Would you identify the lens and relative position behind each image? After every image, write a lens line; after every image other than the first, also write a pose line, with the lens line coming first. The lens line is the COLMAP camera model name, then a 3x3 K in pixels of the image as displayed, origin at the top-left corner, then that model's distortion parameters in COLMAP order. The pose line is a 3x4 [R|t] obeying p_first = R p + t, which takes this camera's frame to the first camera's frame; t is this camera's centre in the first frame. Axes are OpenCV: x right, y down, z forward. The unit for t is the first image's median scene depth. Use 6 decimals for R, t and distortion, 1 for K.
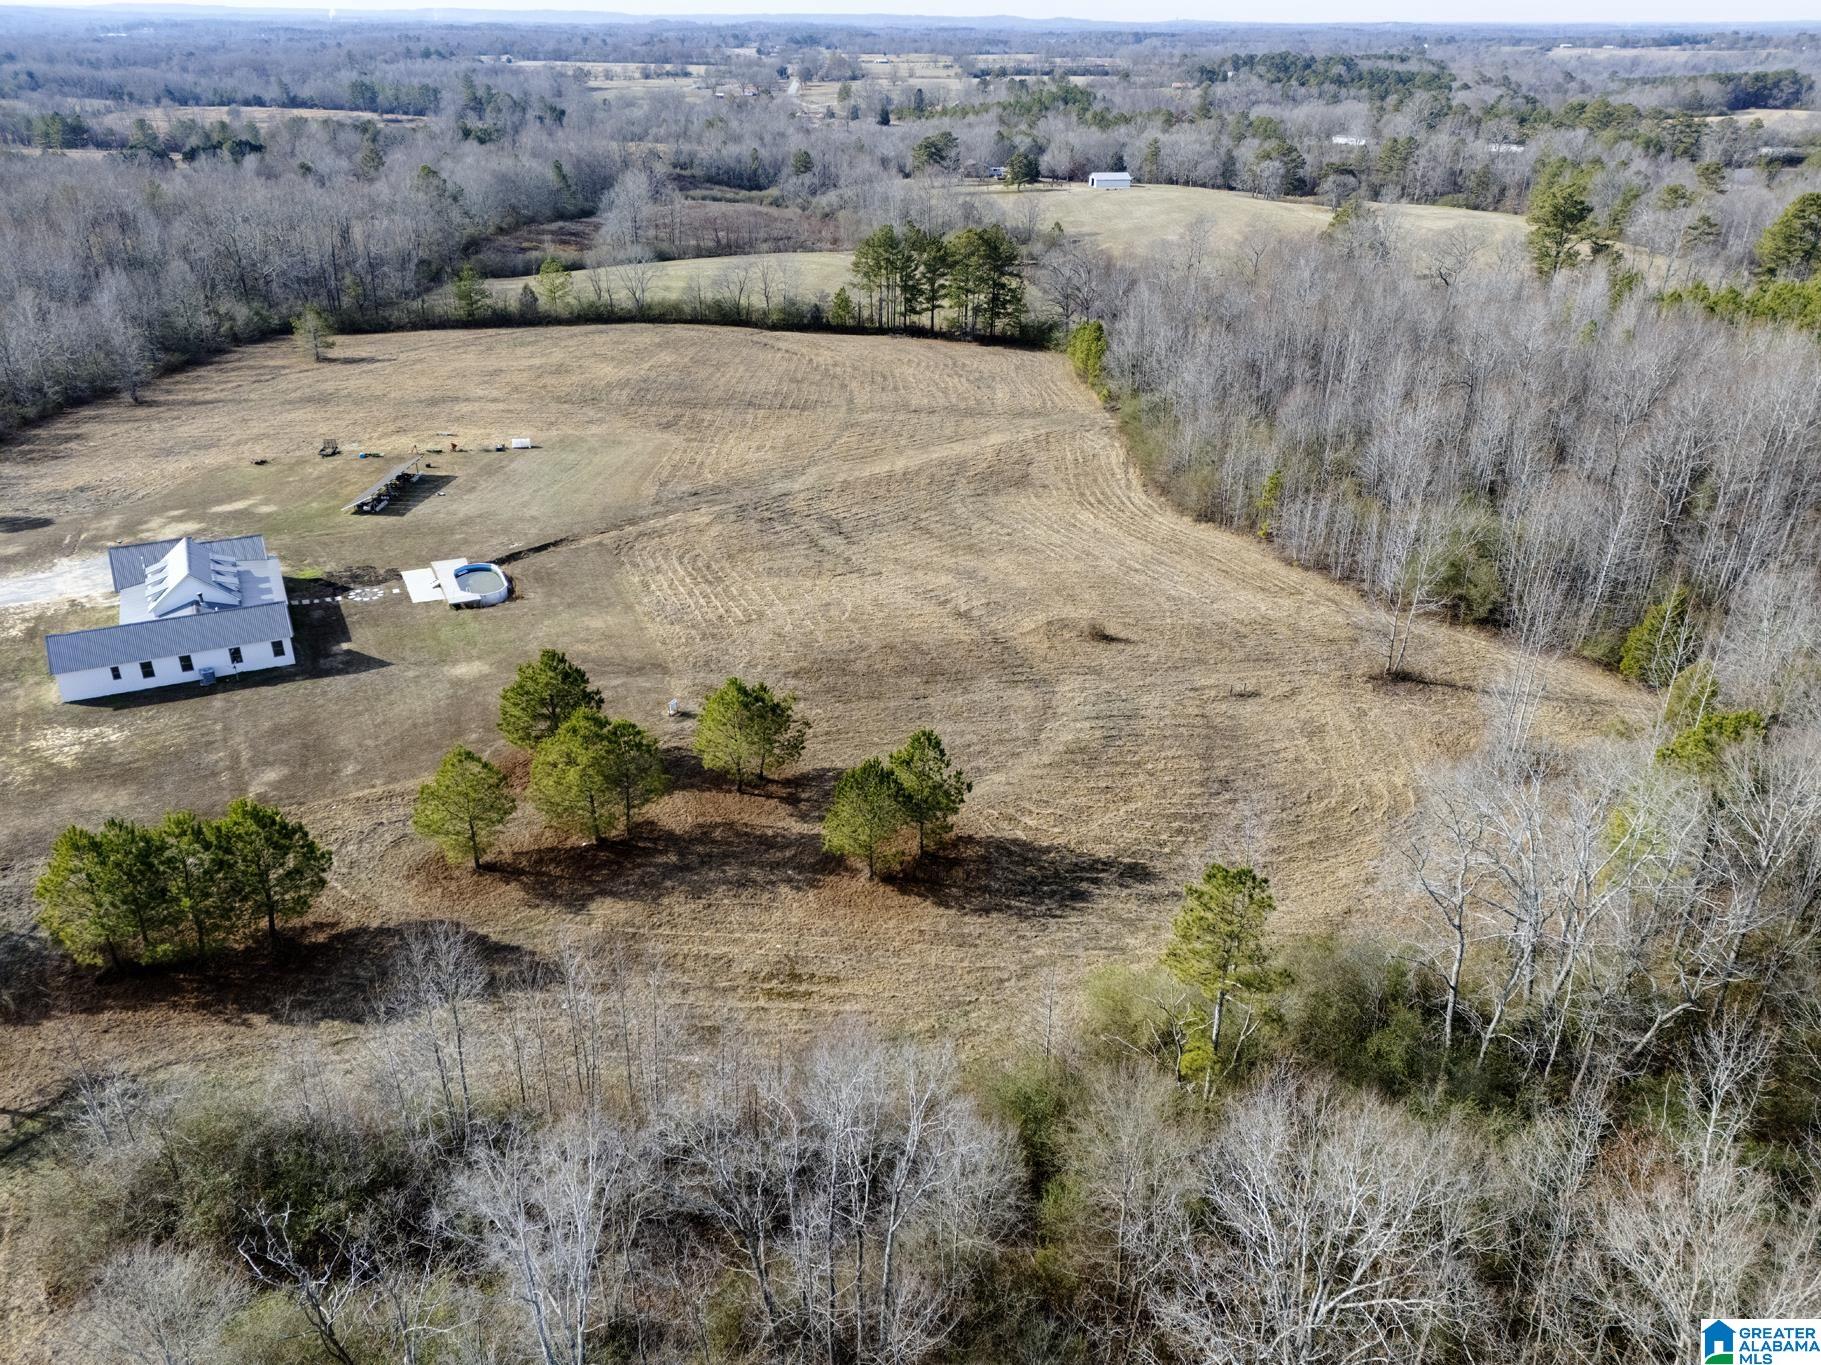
lens RADIAL K [[1324.4, 0, 907.8], [0, 1324.4, 687.1], [0, 0, 1]] dist [0.092946, -0.097035]
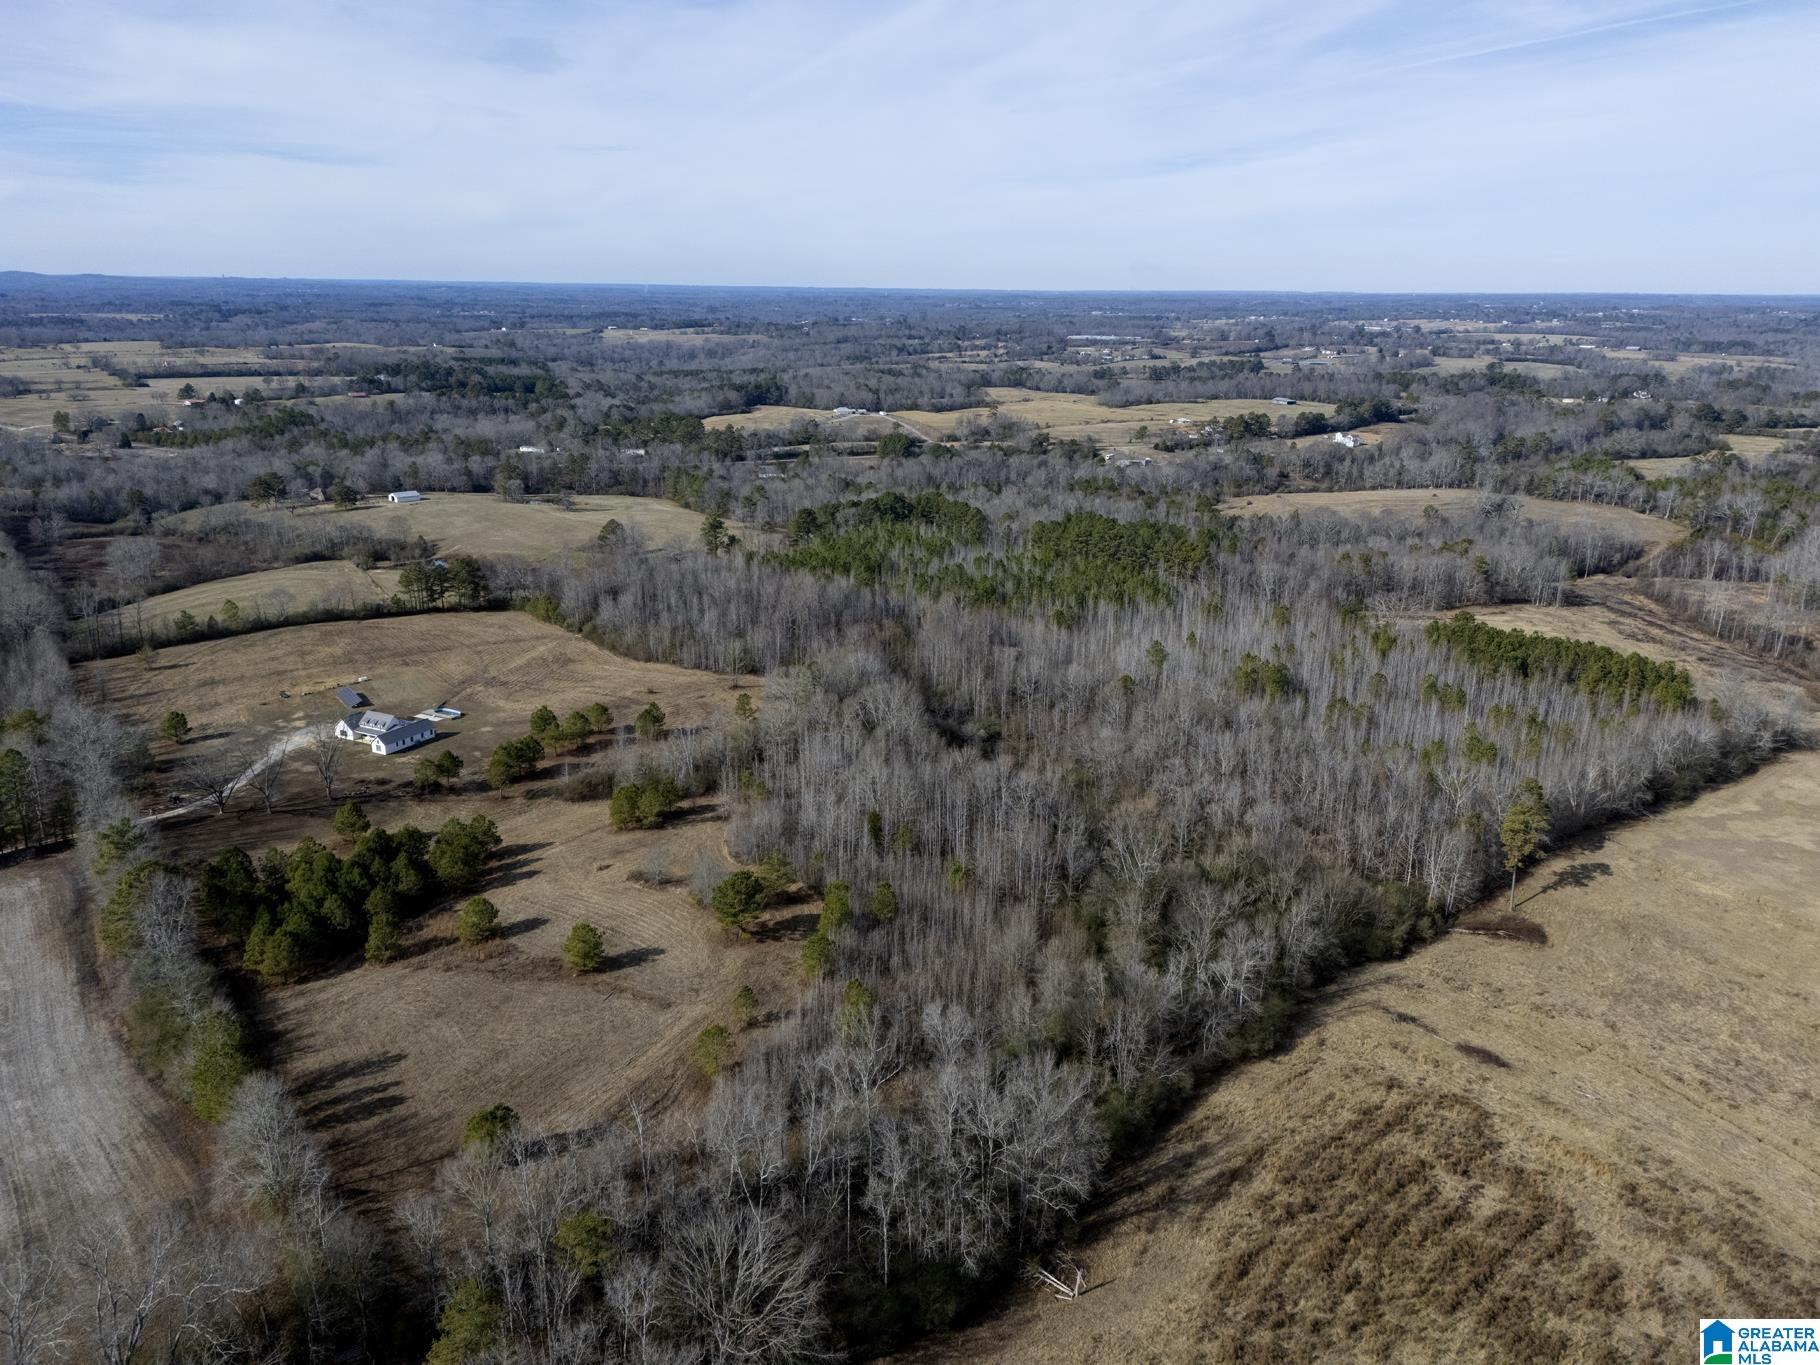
lens RADIAL K [[1323.7, 0, 907.3], [0, 1323.7, 687.1], [0, 0, 1]] dist [0.092946, -0.097035]
pose [[0.805180, -0.168919, 0.568464, -0.372320], [0.258230, 0.962793, -0.079666, 0.115437], [-0.533856, 0.210940, 0.818842, -0.620326]]
